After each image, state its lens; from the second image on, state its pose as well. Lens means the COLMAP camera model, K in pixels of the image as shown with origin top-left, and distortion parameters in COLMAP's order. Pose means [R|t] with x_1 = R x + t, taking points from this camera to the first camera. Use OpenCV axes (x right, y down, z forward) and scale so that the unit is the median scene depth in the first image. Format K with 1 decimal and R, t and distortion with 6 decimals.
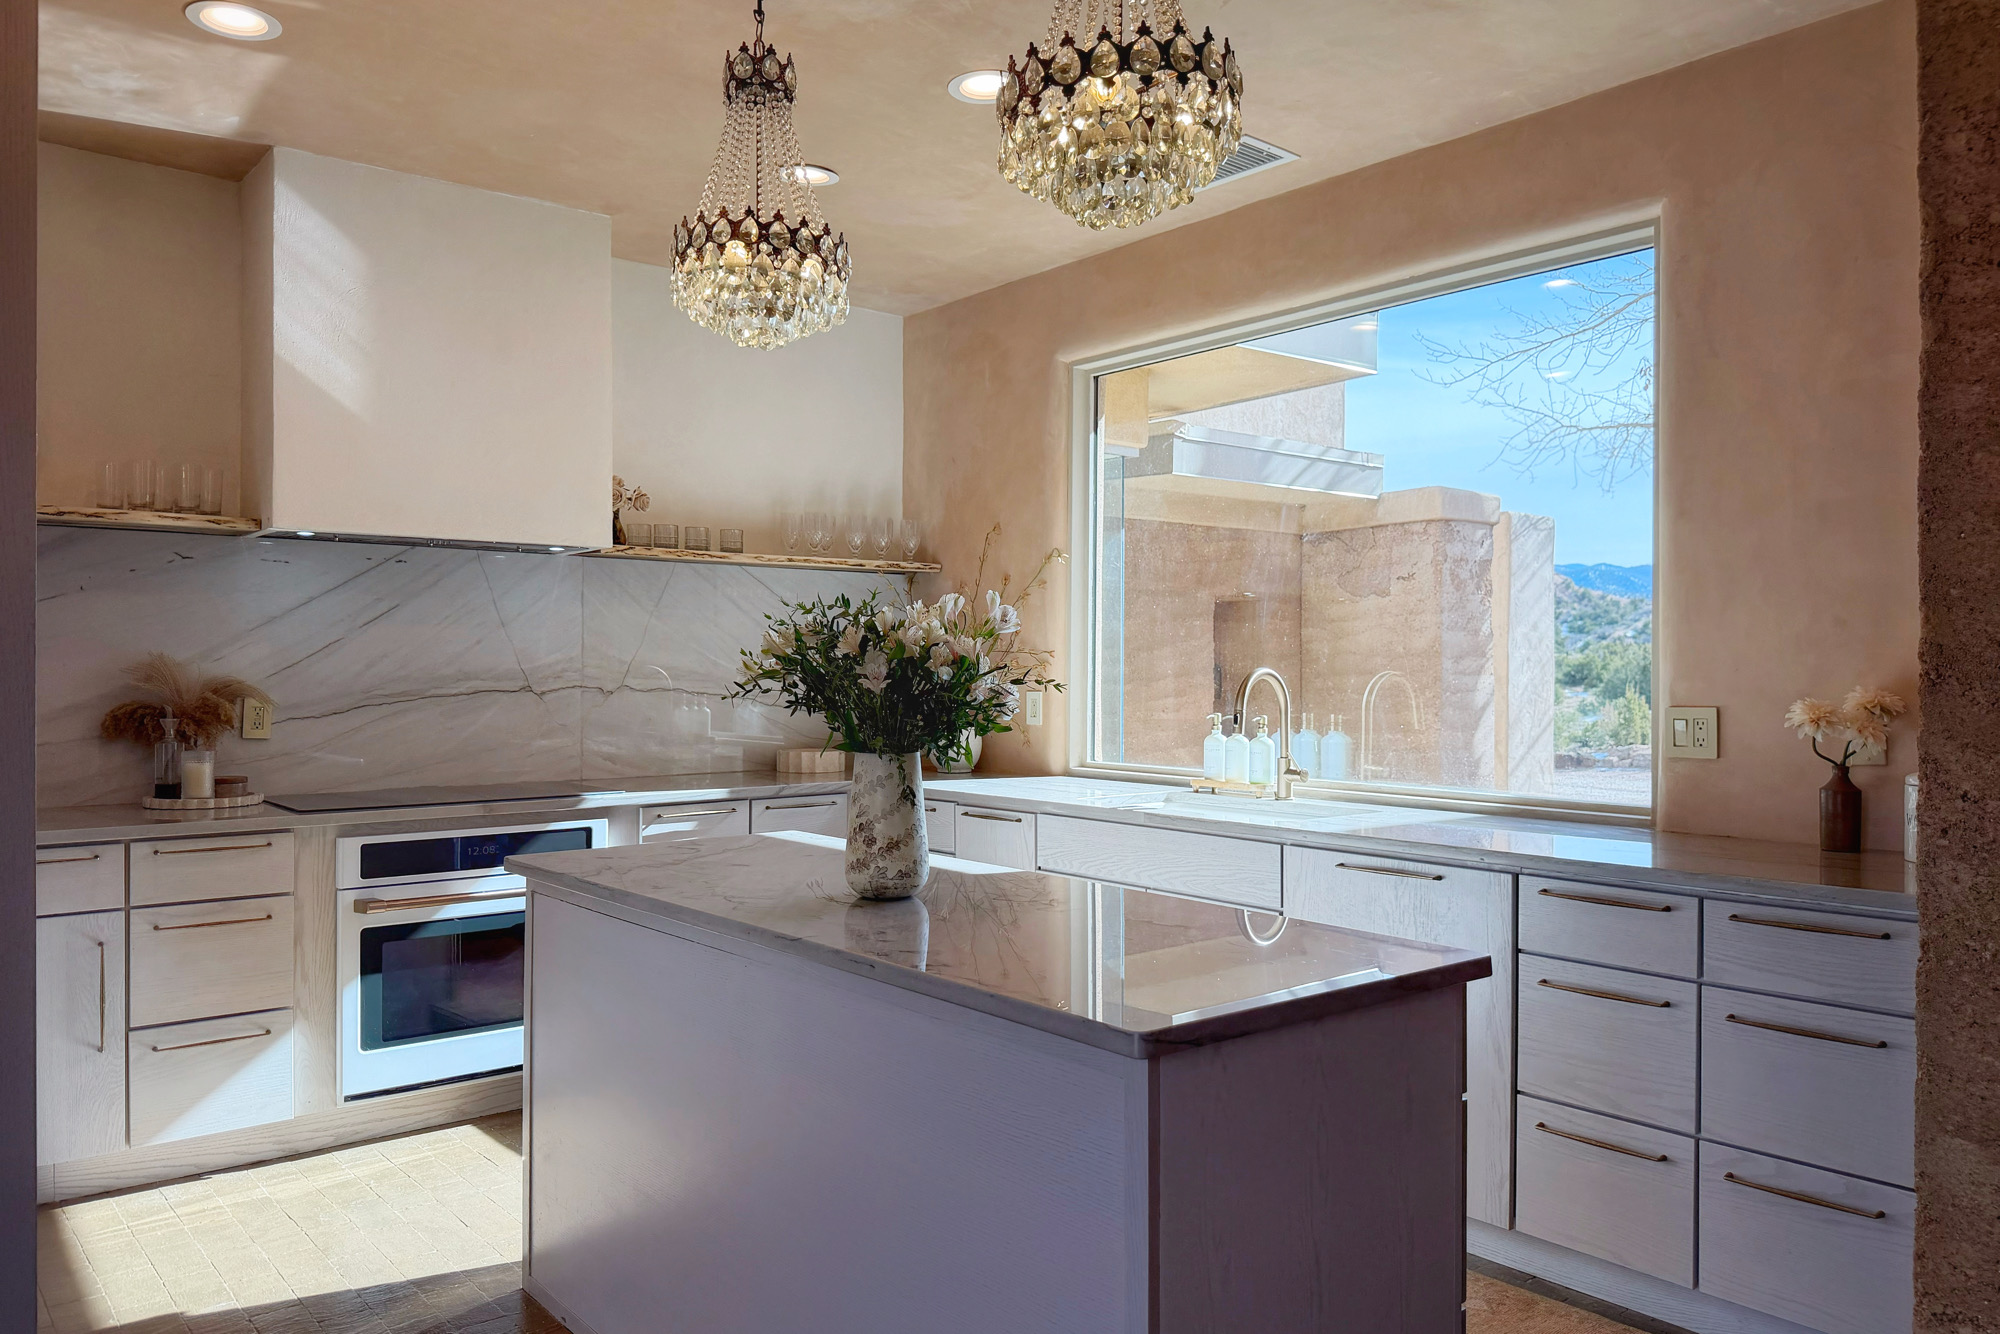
lens RADIAL K [[1444.9, 0, 1001.2], [0, 1444.9, 659.9], [0, 0, 1]] dist [0.088179, -0.115573]
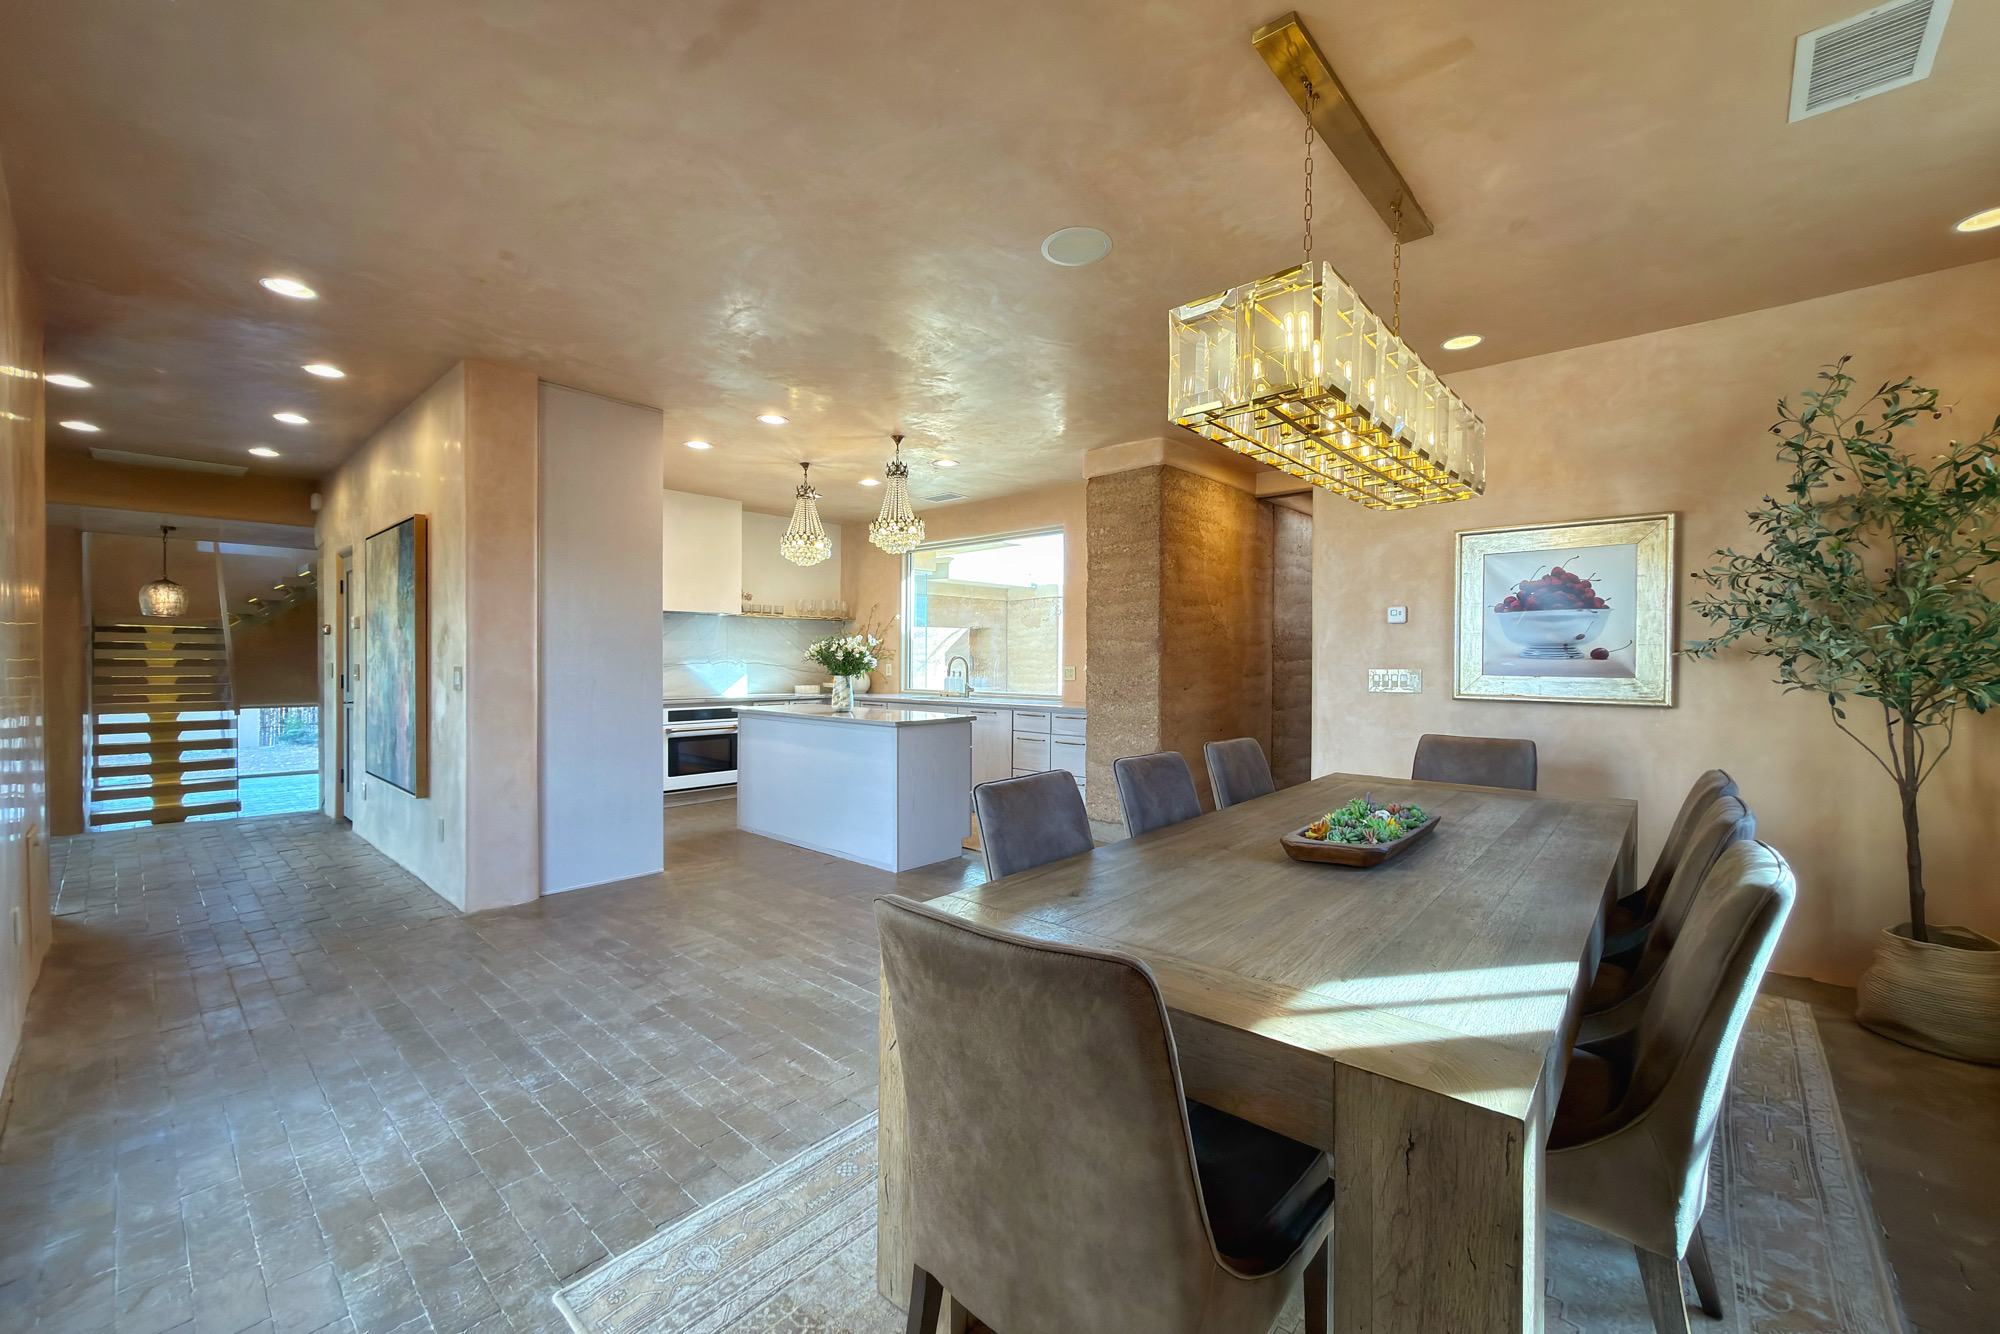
lens RADIAL K [[812.1, 0, 1003.4], [0, 812.1, 667.8], [0, 0, 1]] dist [0.000436, -0.000389]
pose [[0.990177, -0.000343, 0.139819, 0.049677], [-0.002046, 0.999854, 0.016945, 0.004060], [-0.139804, -0.017064, 0.990032, -1.335190]]
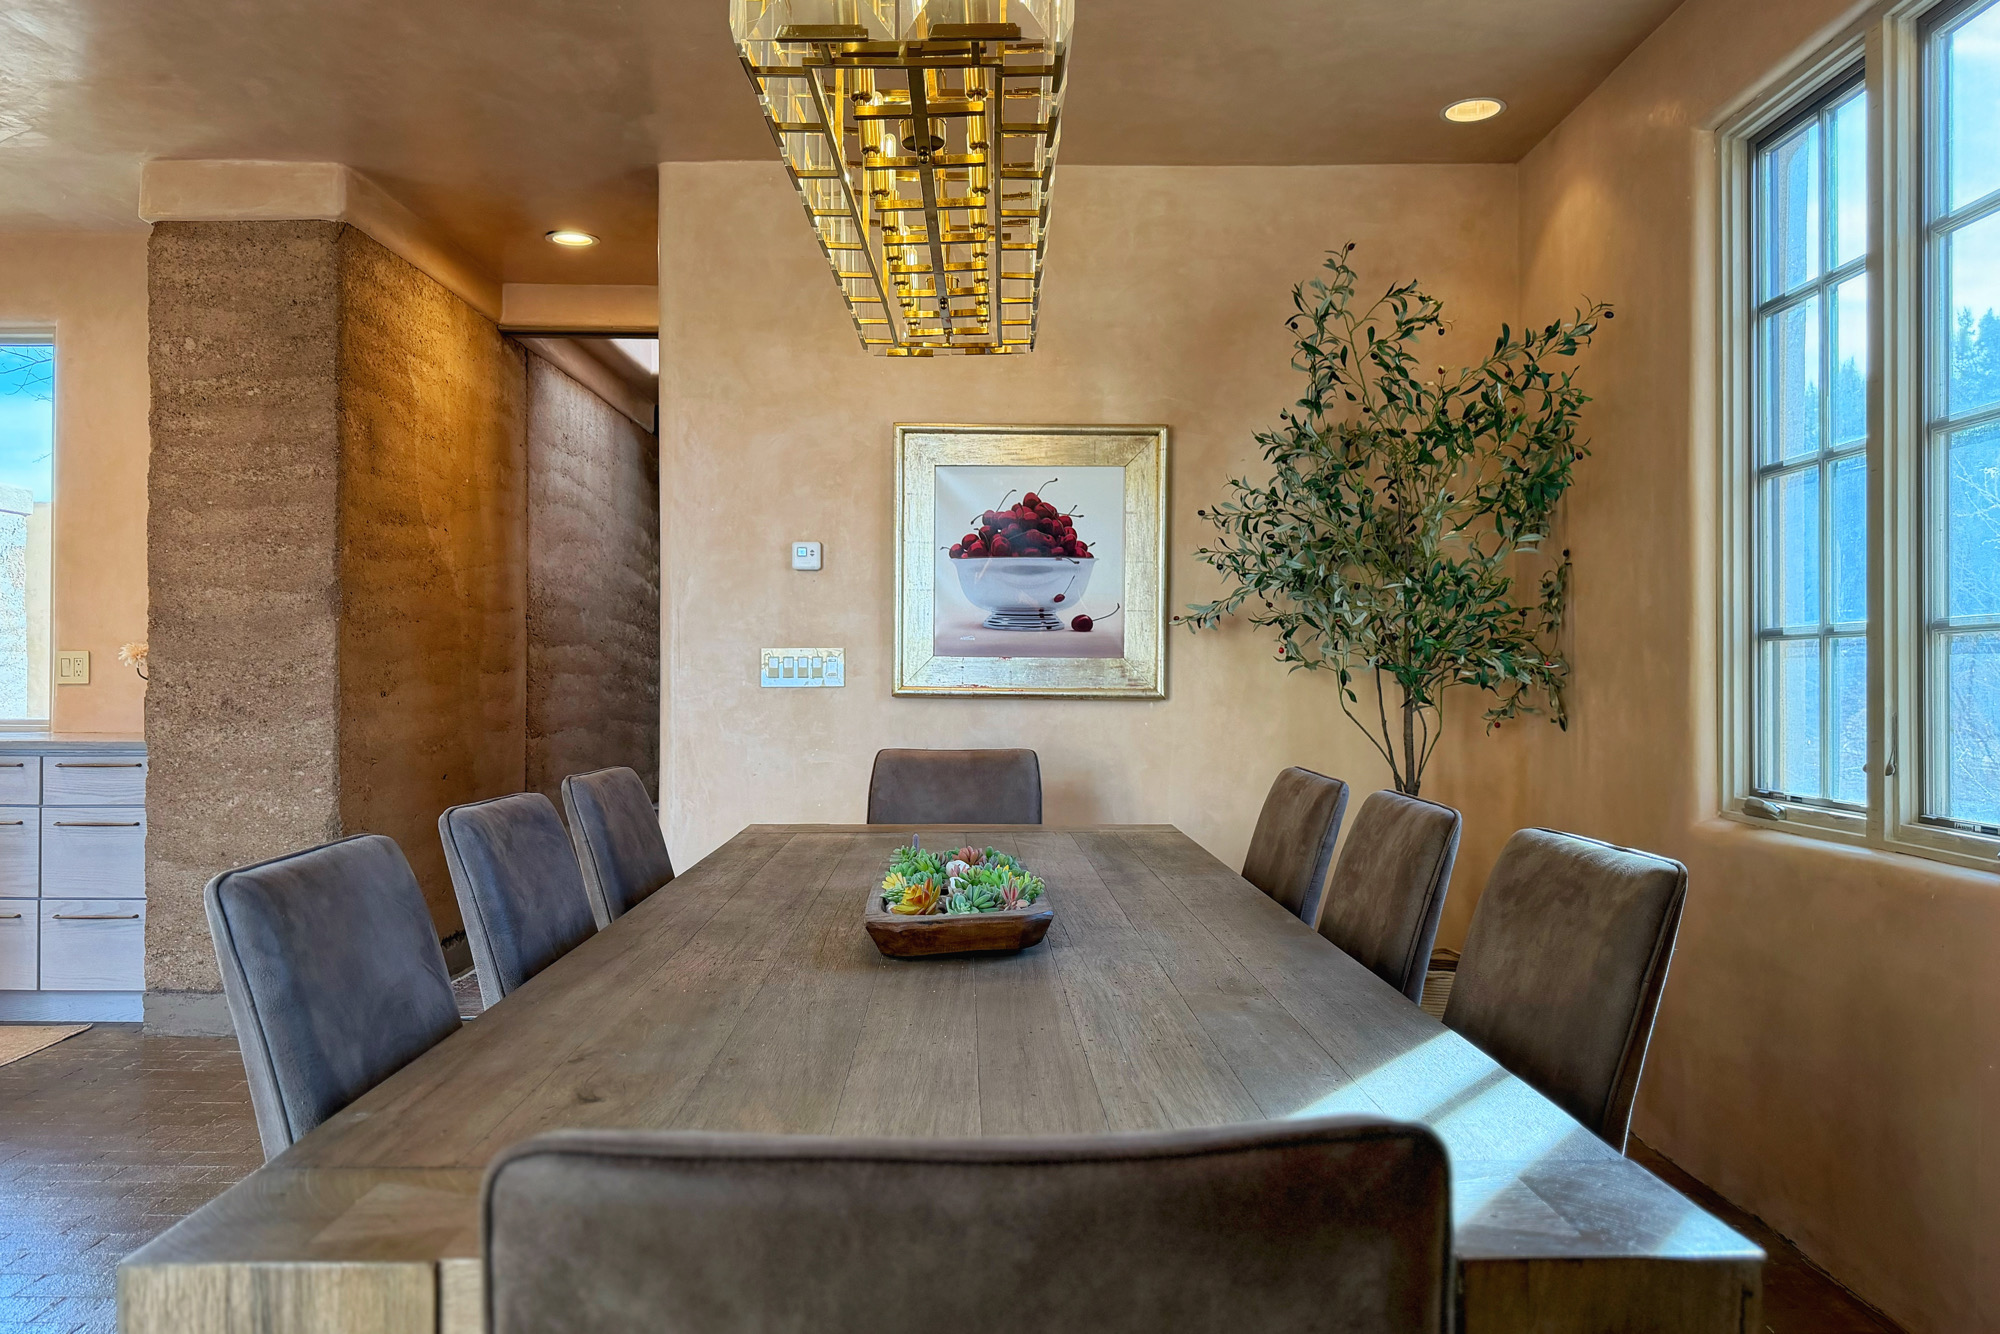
lens RADIAL K [[1444.9, 0, 1016.1], [0, 1444.9, 668.6], [0, 0, 1]] dist [0.088179, -0.115573]
pose [[0.642724, 0.001646, 0.766096, -0.111579], [-0.006184, 0.999976, 0.003040, 0.057065], [-0.766073, -0.006691, 0.642719, -1.095275]]
